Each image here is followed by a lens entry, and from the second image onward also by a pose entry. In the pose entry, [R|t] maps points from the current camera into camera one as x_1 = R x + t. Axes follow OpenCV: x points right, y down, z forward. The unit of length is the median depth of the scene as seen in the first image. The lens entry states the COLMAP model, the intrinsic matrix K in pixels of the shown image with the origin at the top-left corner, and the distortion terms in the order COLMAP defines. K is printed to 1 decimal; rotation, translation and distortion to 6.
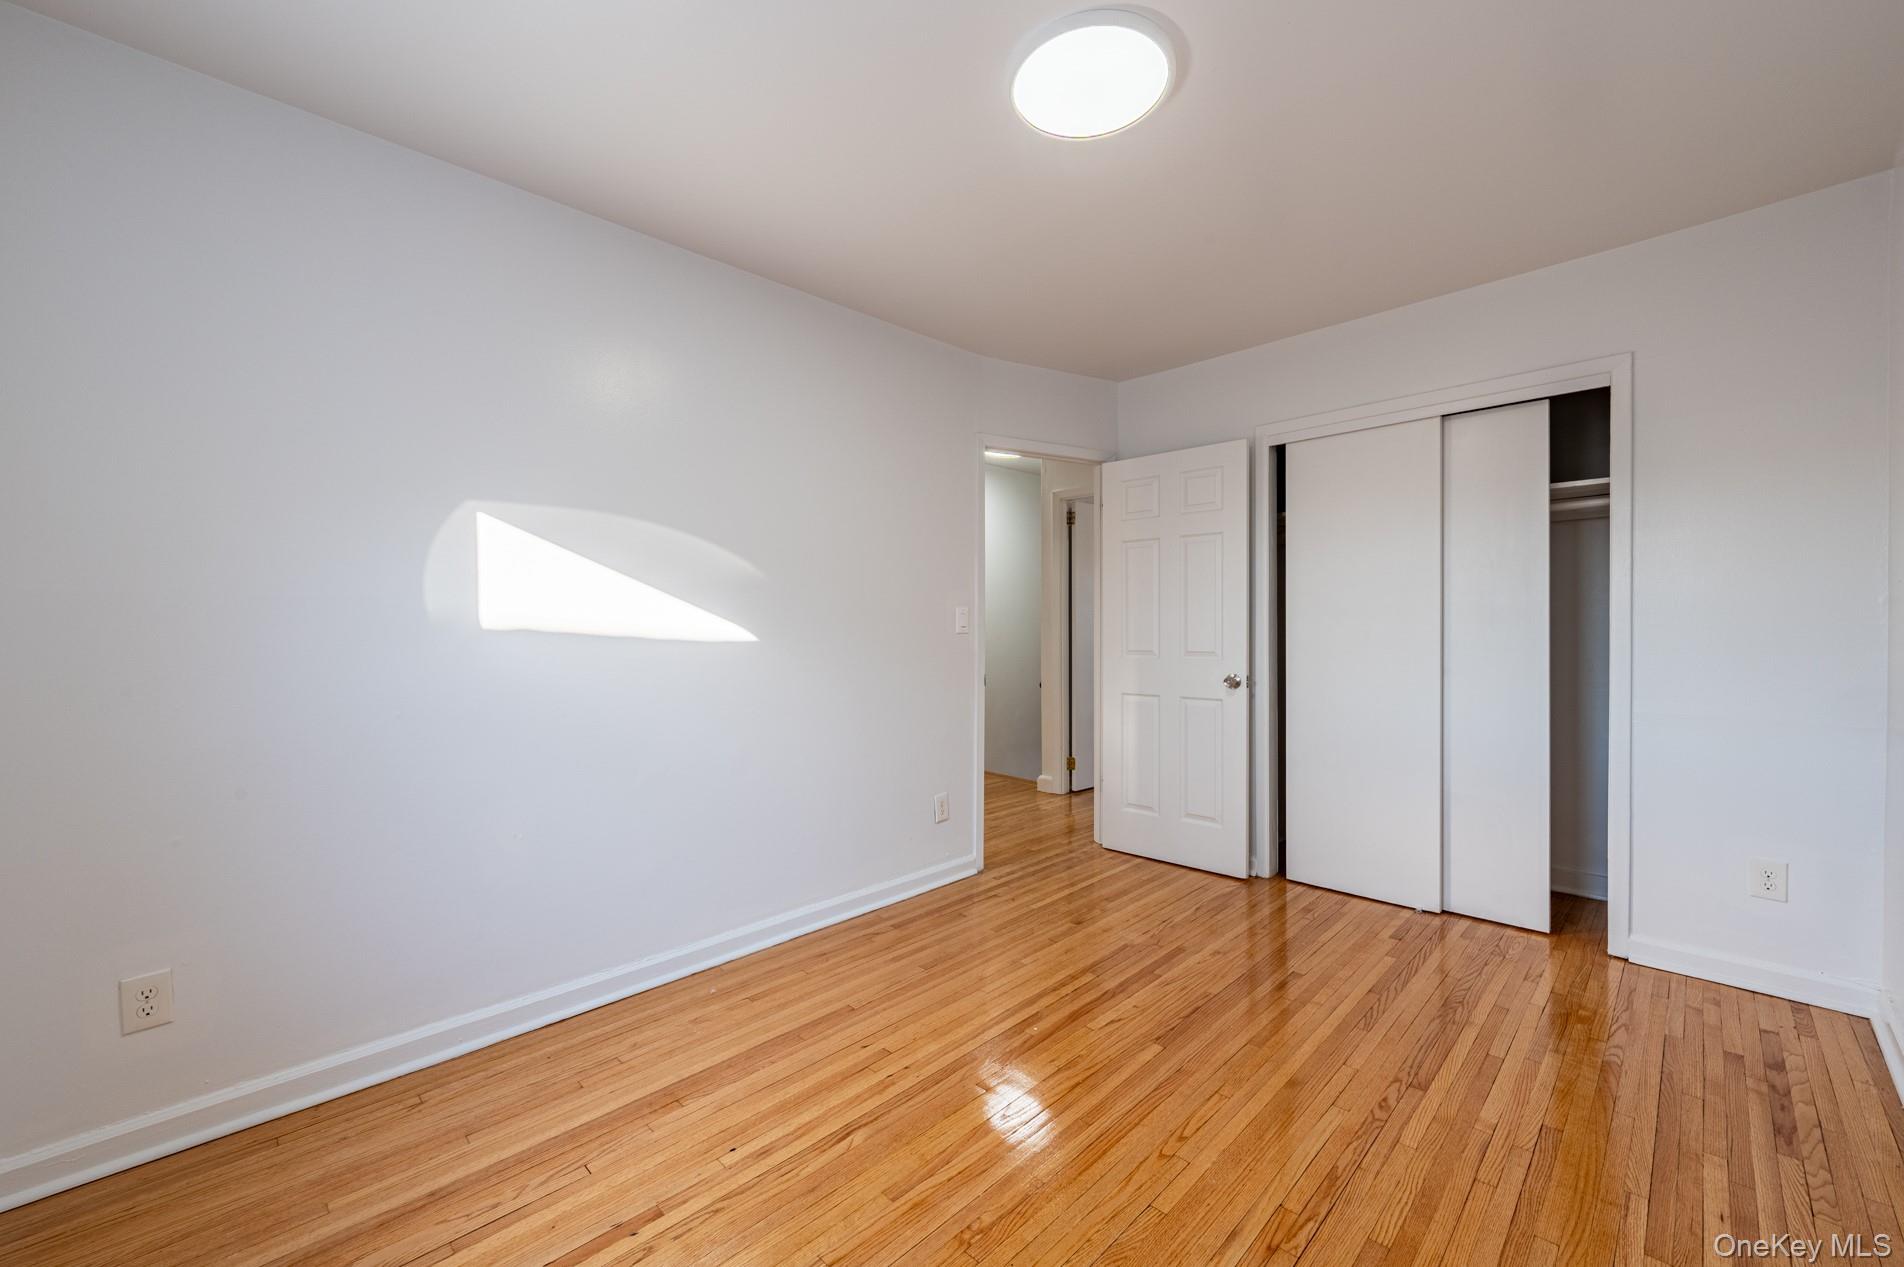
lens RADIAL K [[750.7, 0, 949.5], [0, 750.7, 621.6], [0, 0, 1]] dist [-0.001515, -0.000233]
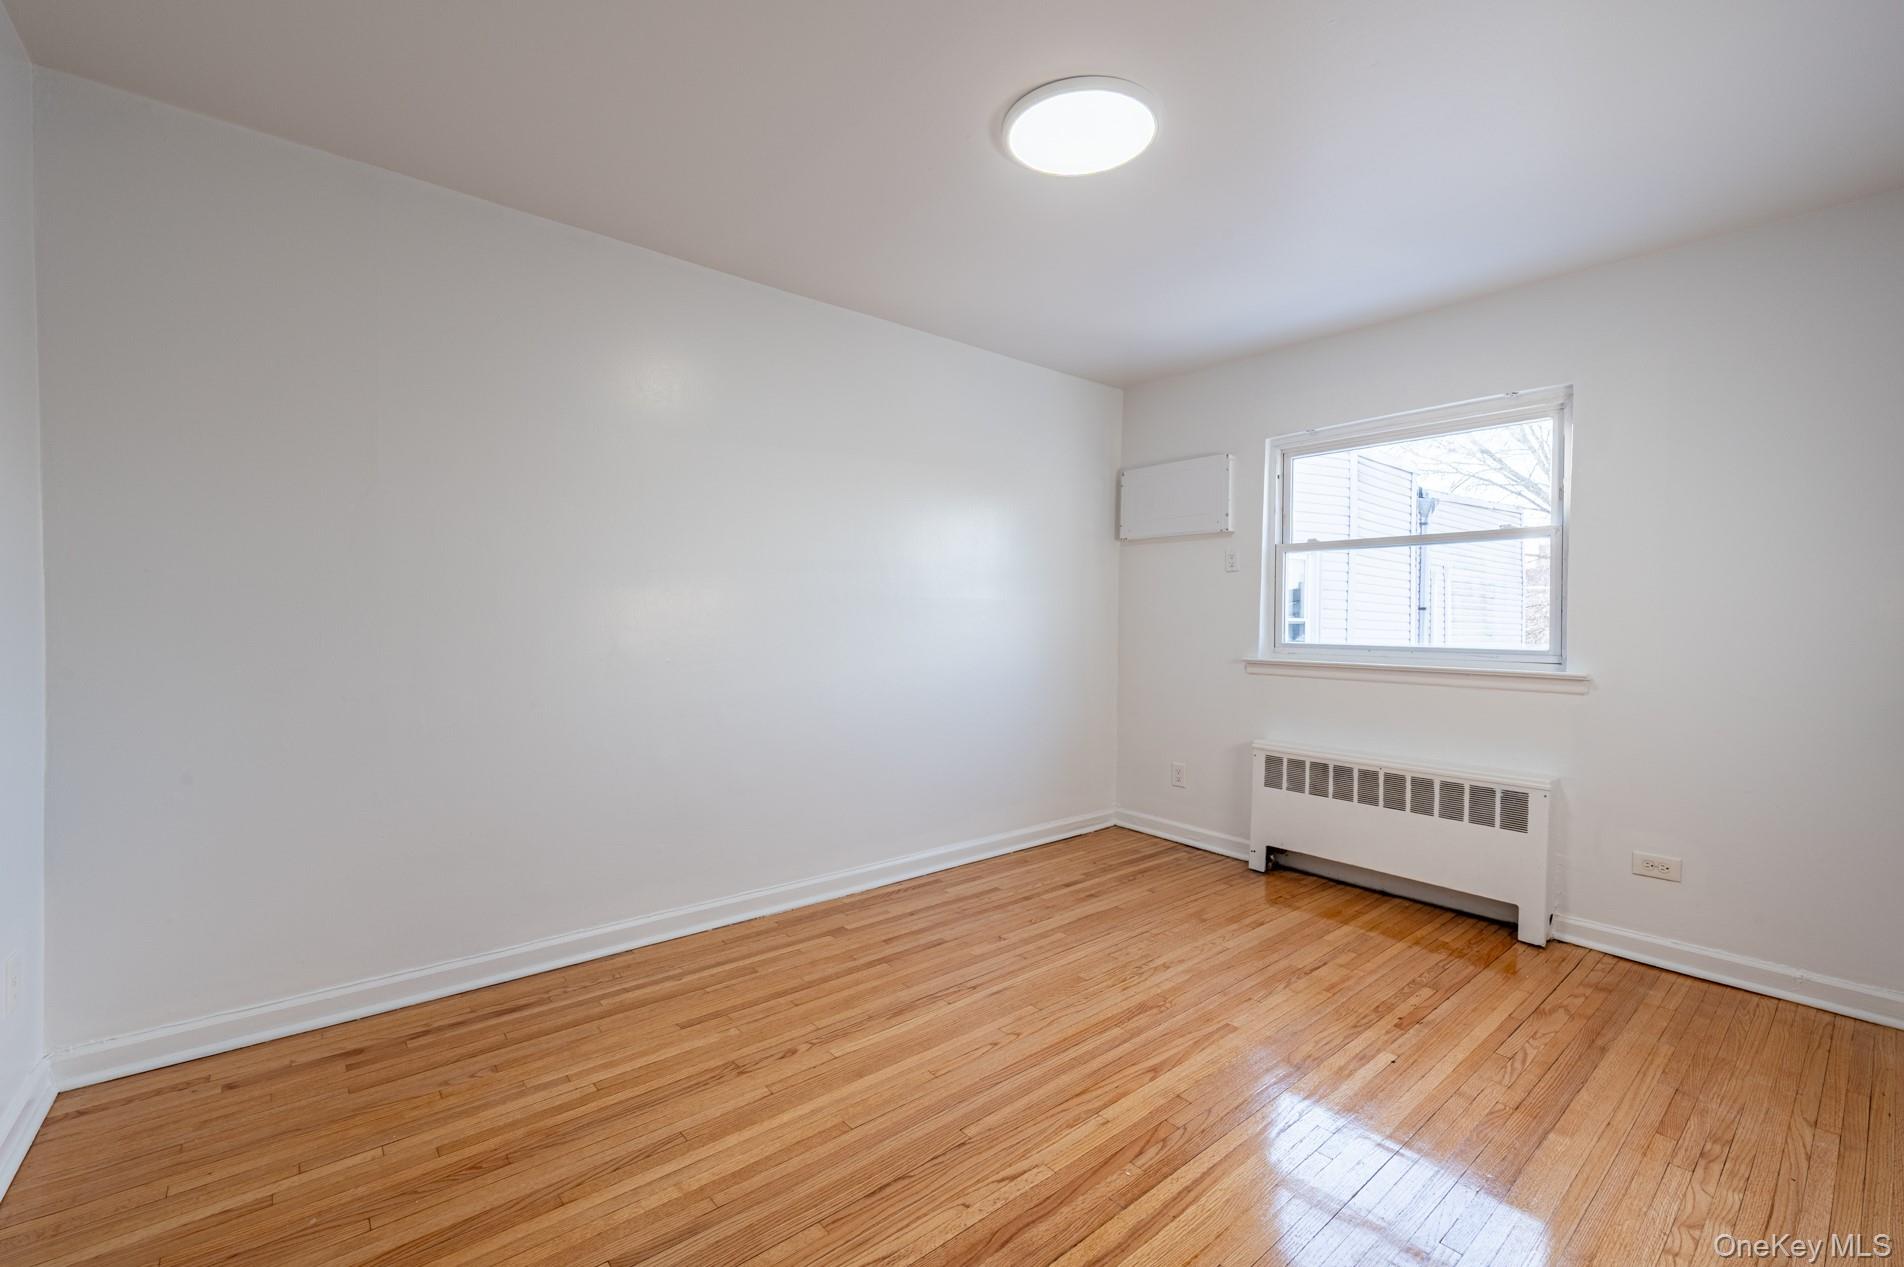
lens RADIAL K [[796.6, 0, 937.2], [0, 796.6, 650.3], [0, 0, 1]] dist [0.002291, 0.000069]
pose [[-0.994798, -0.007438, 0.101595, 0.243382], [-0.004157, 0.999464, 0.032467, 0.034203], [-0.101782, 0.031876, -0.994296, 1.931592]]
